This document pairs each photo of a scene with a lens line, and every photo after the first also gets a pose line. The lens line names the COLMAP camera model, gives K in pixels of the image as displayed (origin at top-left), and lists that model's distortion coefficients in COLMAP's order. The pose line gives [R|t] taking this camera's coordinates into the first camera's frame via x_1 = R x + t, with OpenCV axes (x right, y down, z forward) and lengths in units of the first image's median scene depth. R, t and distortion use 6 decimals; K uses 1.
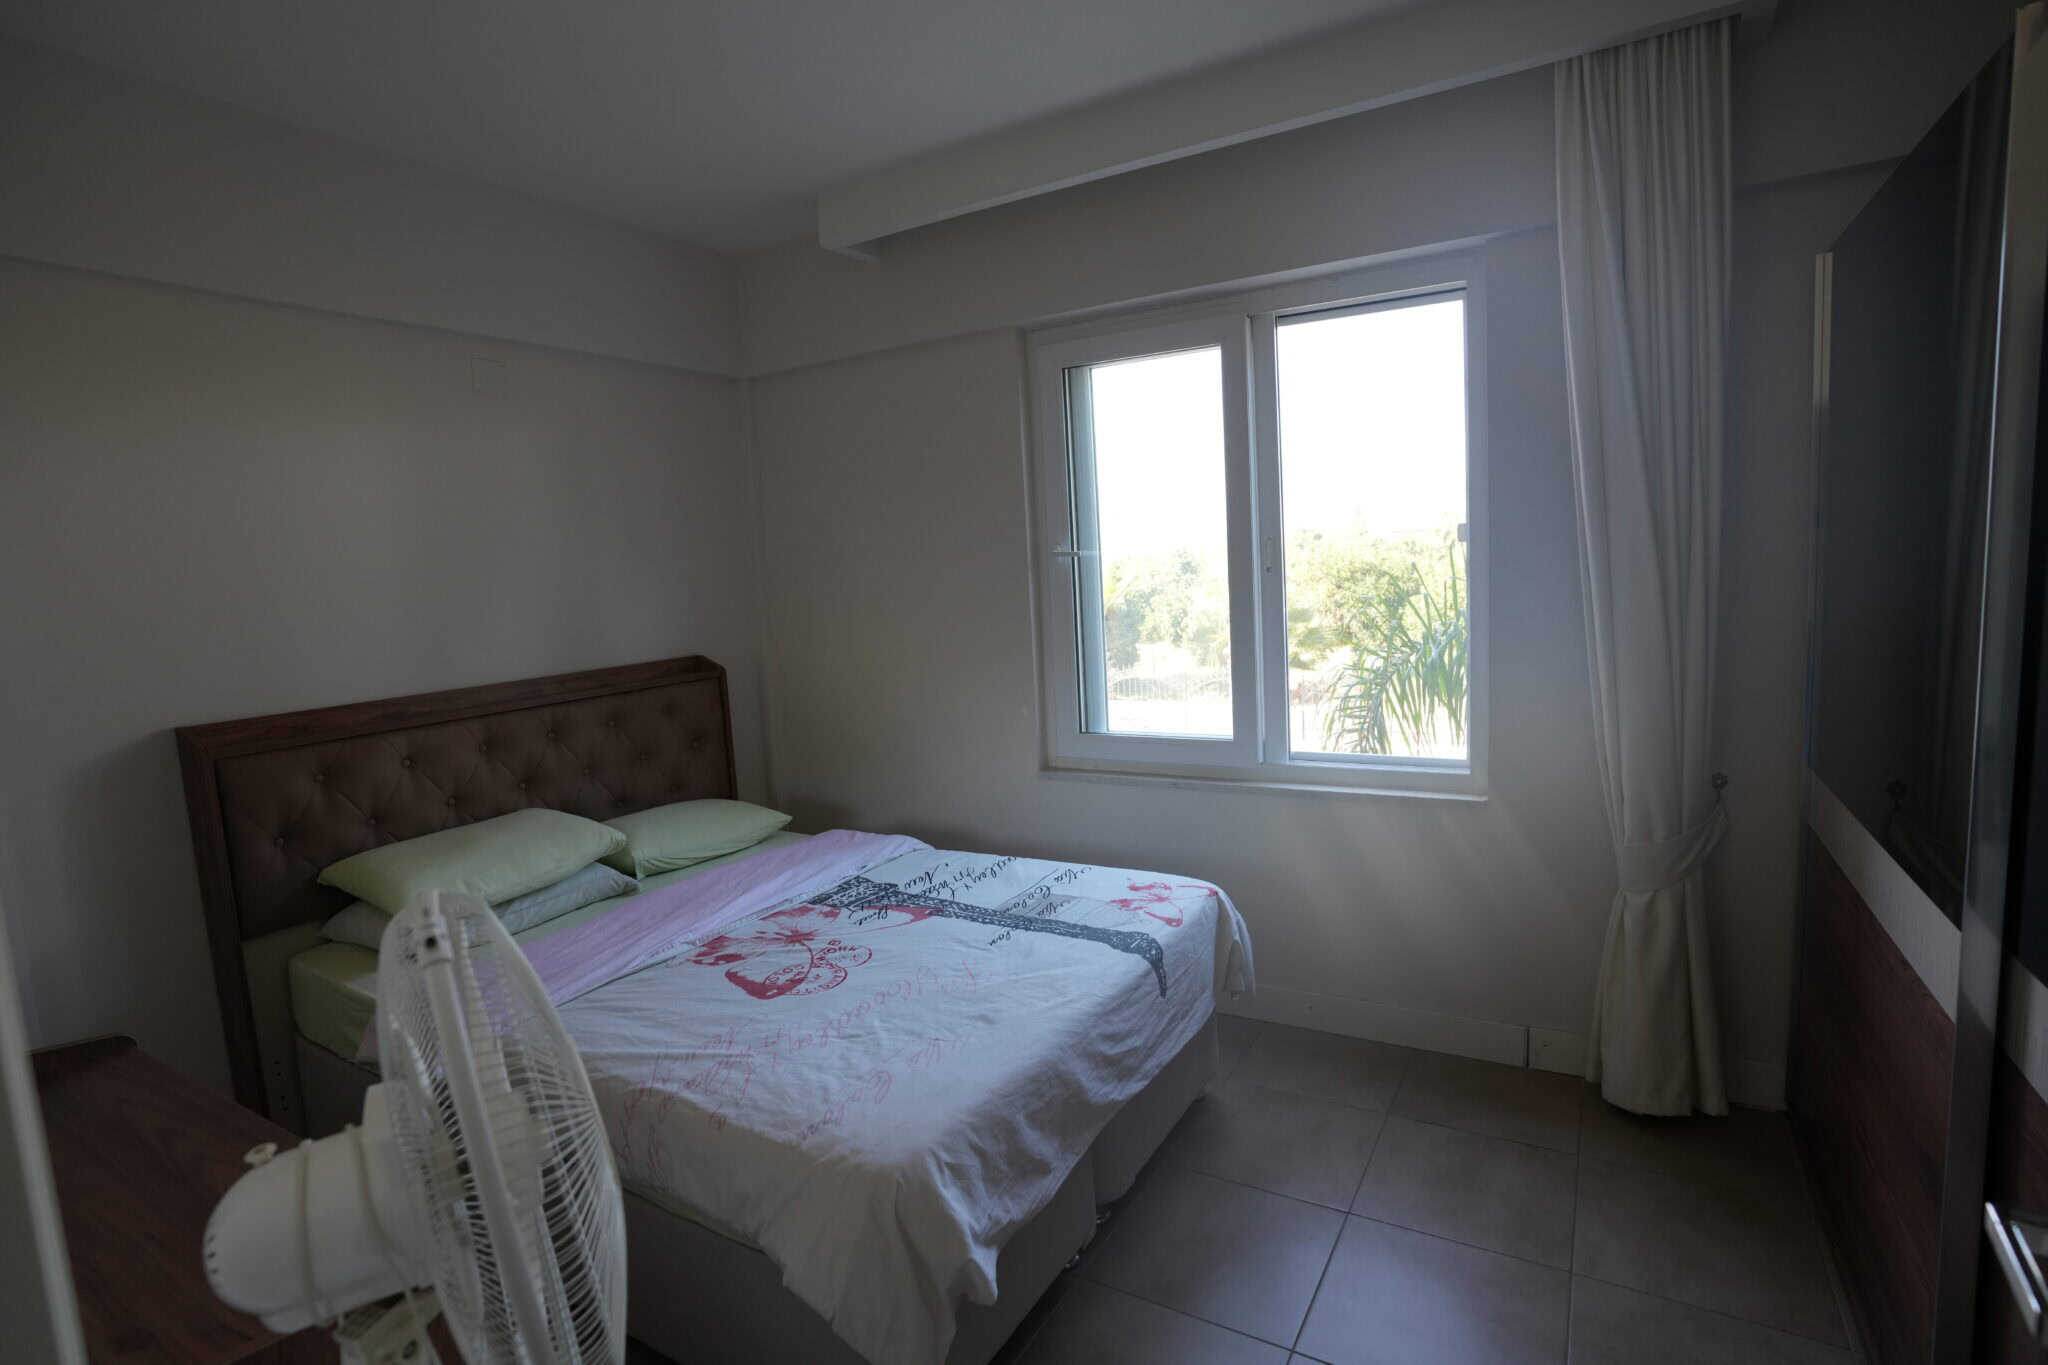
lens RADIAL K [[1002.1, 0, 1024.0], [0, 1002.1, 682.5], [0, 0, 1]] dist [-0.081755, 0.038154]
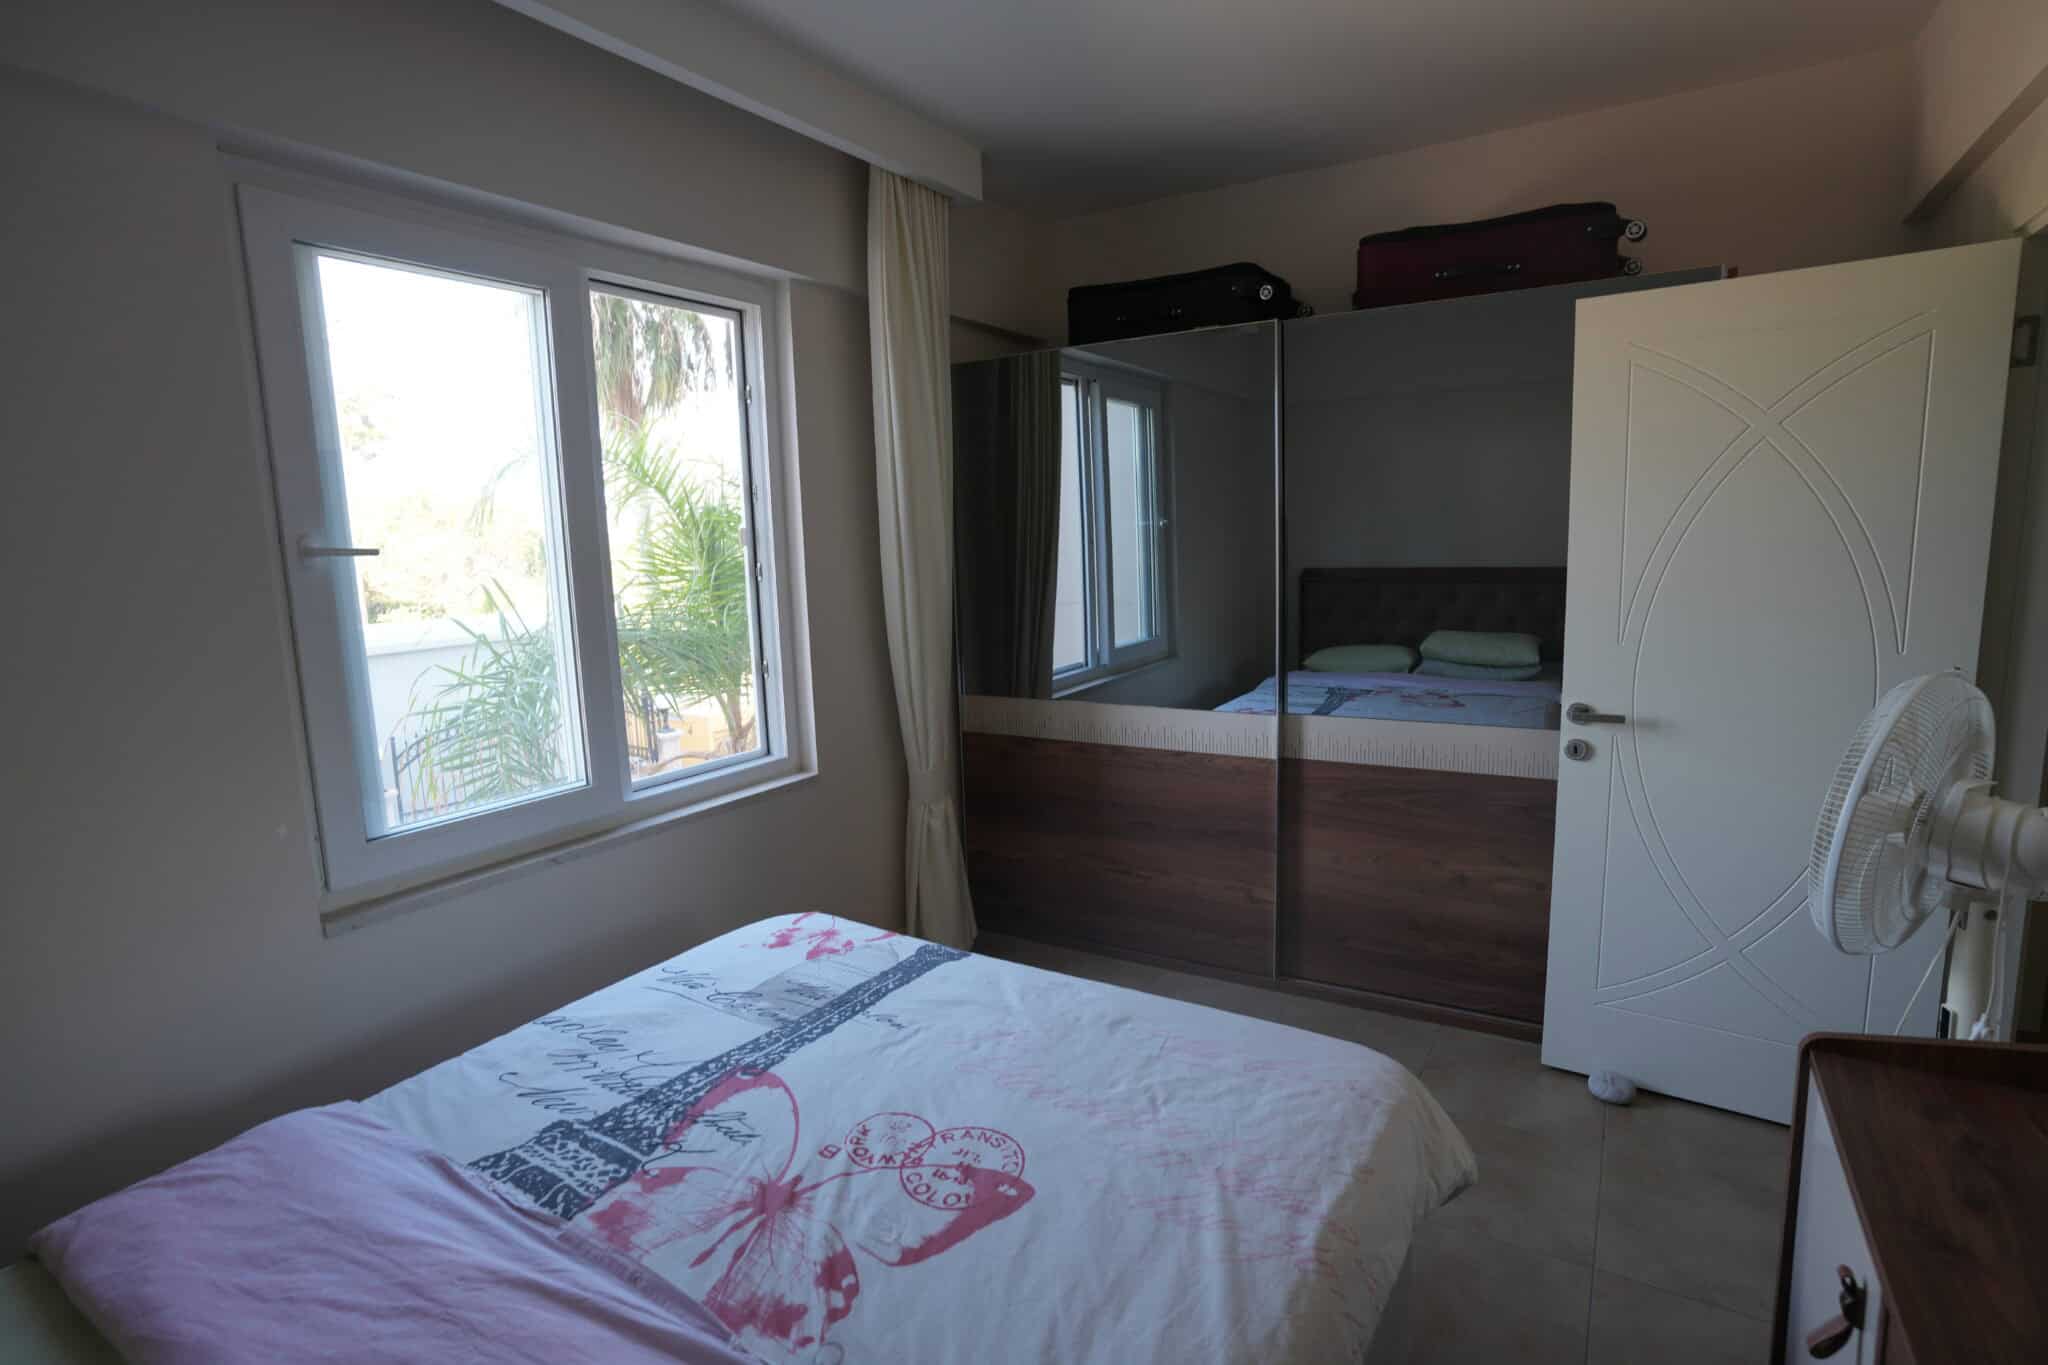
lens RADIAL K [[1002.1, 0, 1024.0], [0, 1002.1, 682.5], [0, 0, 1]] dist [-0.081755, 0.038154]
pose [[0.023775, -0.092214, 0.995455, -0.728925], [0.150519, 0.984716, 0.087624, -0.052487], [-0.988321, 0.147752, 0.037292, 0.785637]]
